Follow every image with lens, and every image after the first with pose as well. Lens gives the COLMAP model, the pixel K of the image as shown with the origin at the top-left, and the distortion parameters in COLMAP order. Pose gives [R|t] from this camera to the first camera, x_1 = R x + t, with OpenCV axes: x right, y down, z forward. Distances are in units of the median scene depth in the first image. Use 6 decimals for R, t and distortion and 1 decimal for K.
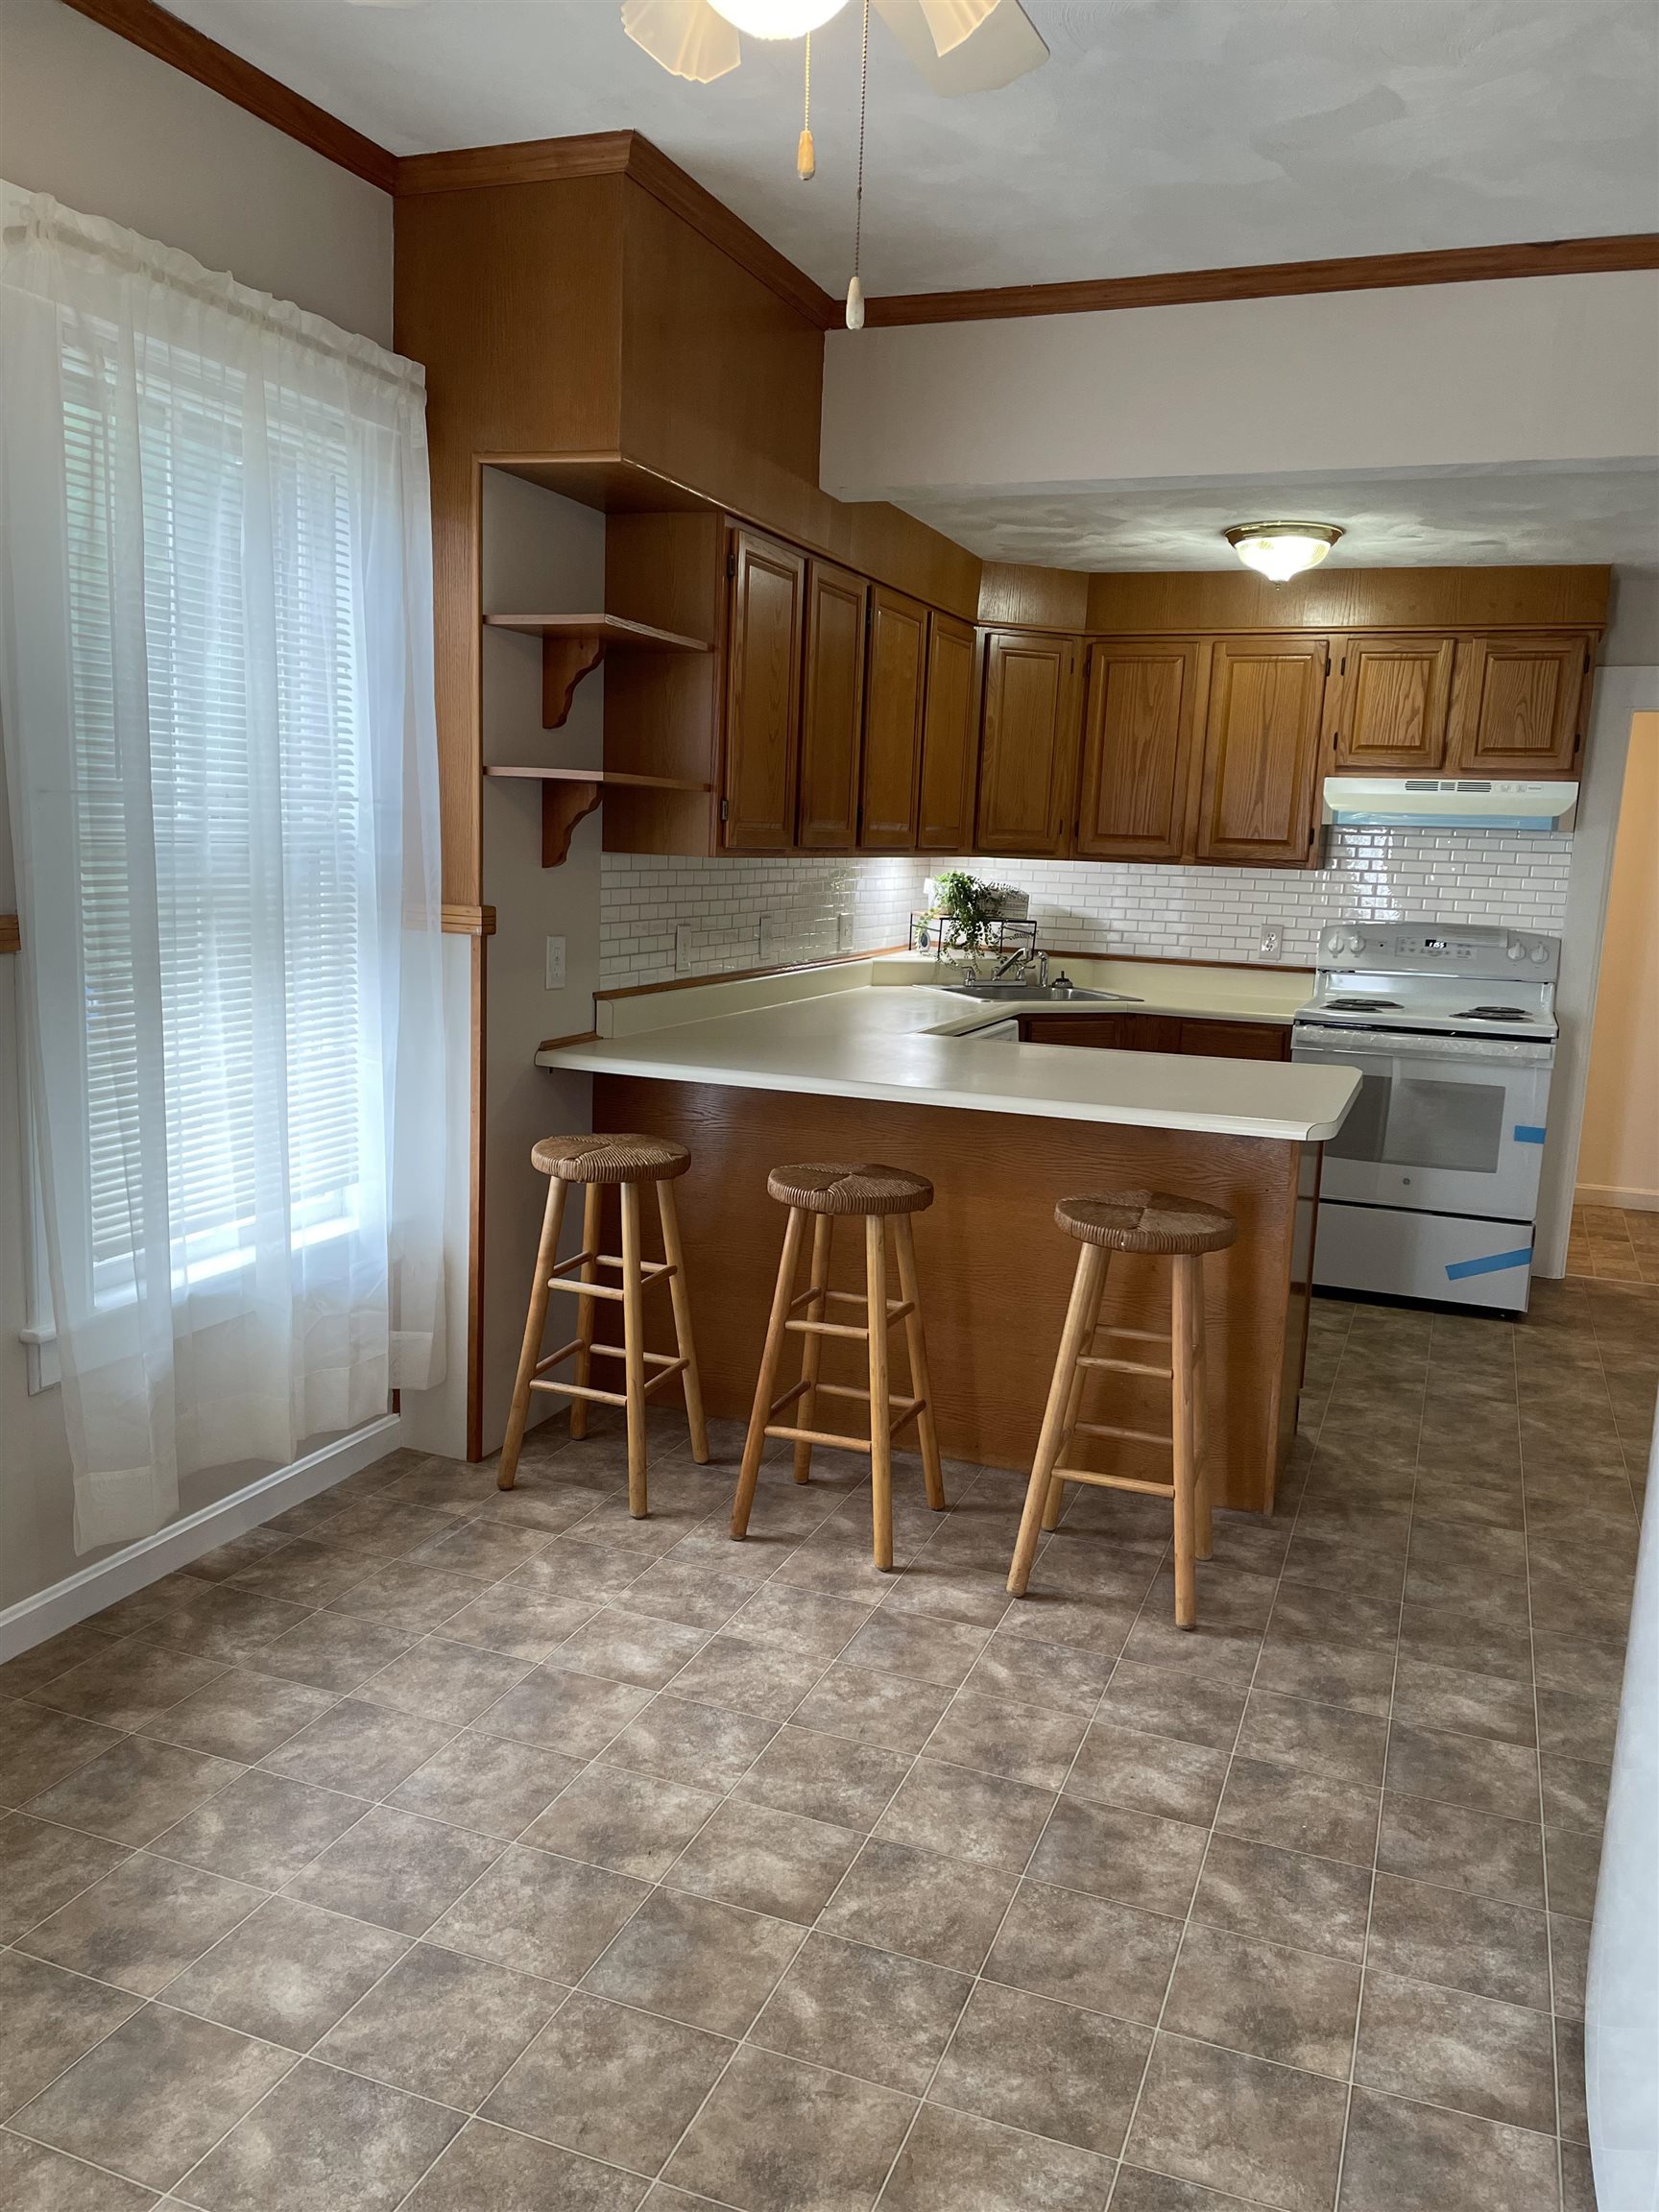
lens RADIAL K [[1640.7, 0, 832.6], [0, 1640.7, 1101.6], [0, 0, 1]] dist [0.035983, -0.009817]
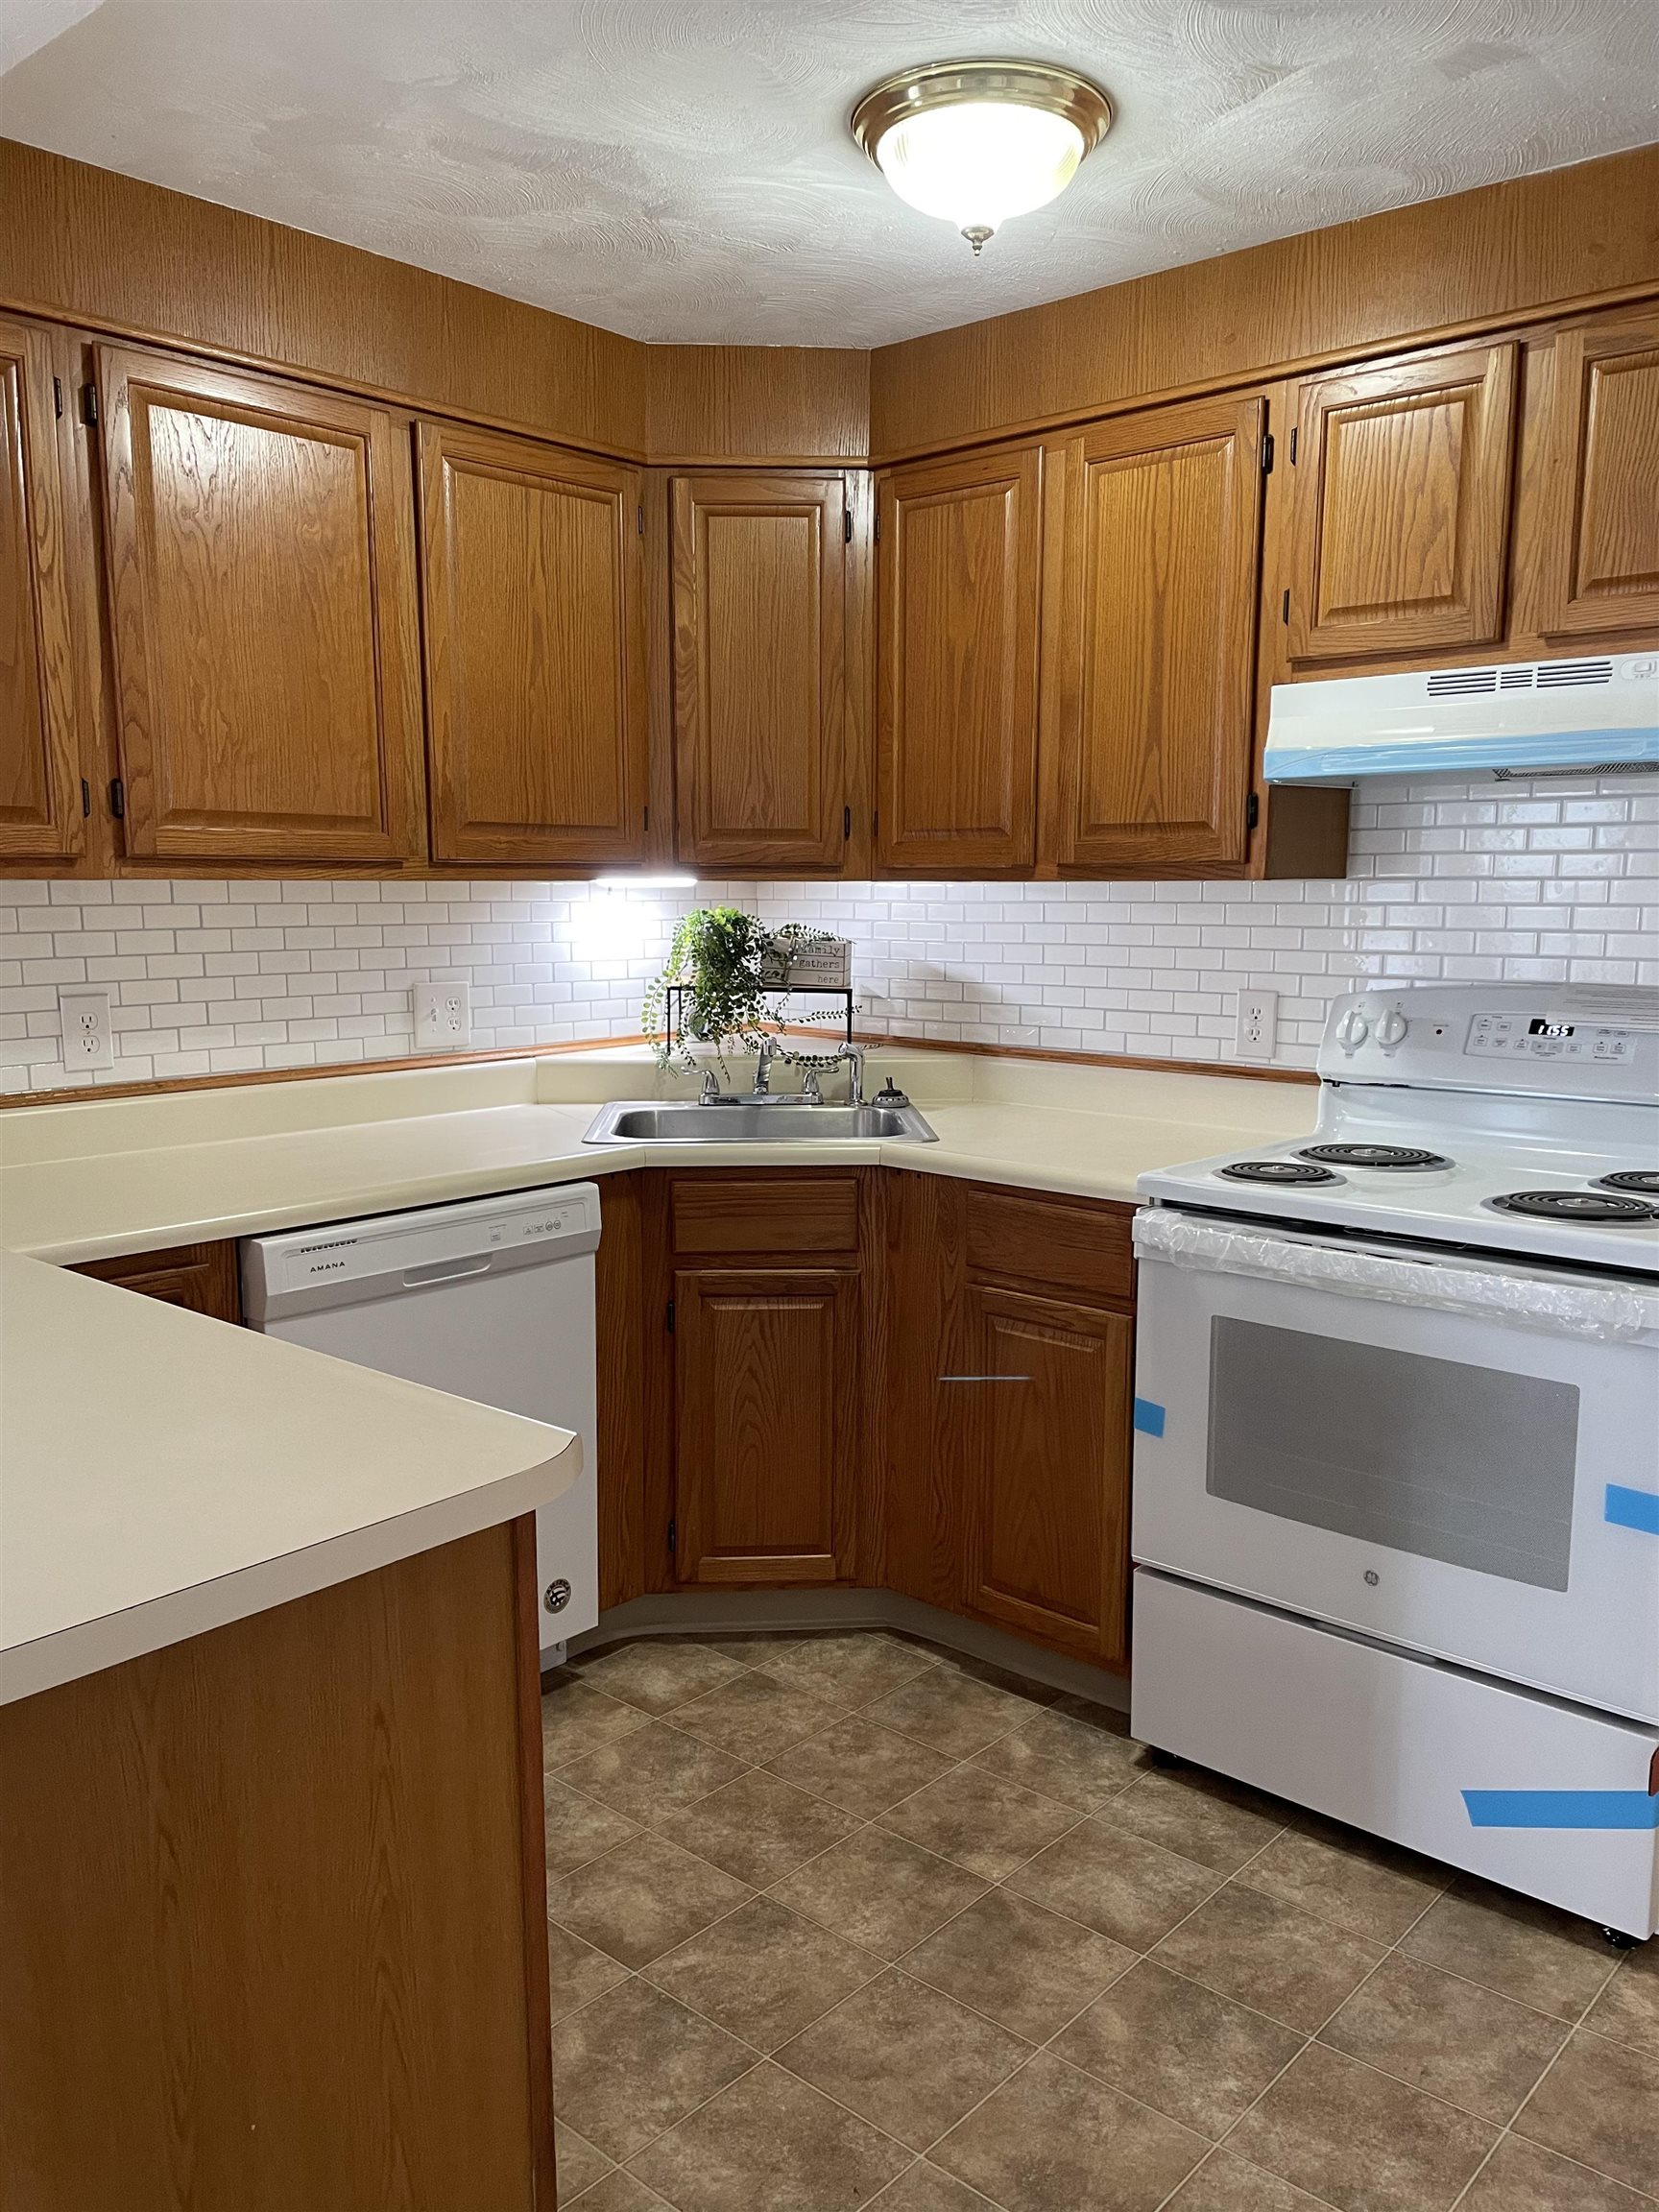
lens RADIAL K [[1640.7, 0, 892.3], [0, 1640.7, 1100.6], [0, 0, 1]] dist [0.035983, -0.009817]
pose [[0.934061, 0.009091, -0.356999, 0.375040], [-0.021351, 0.999309, -0.030414, -0.060418], [0.356476, 0.036031, 0.933610, 0.528532]]
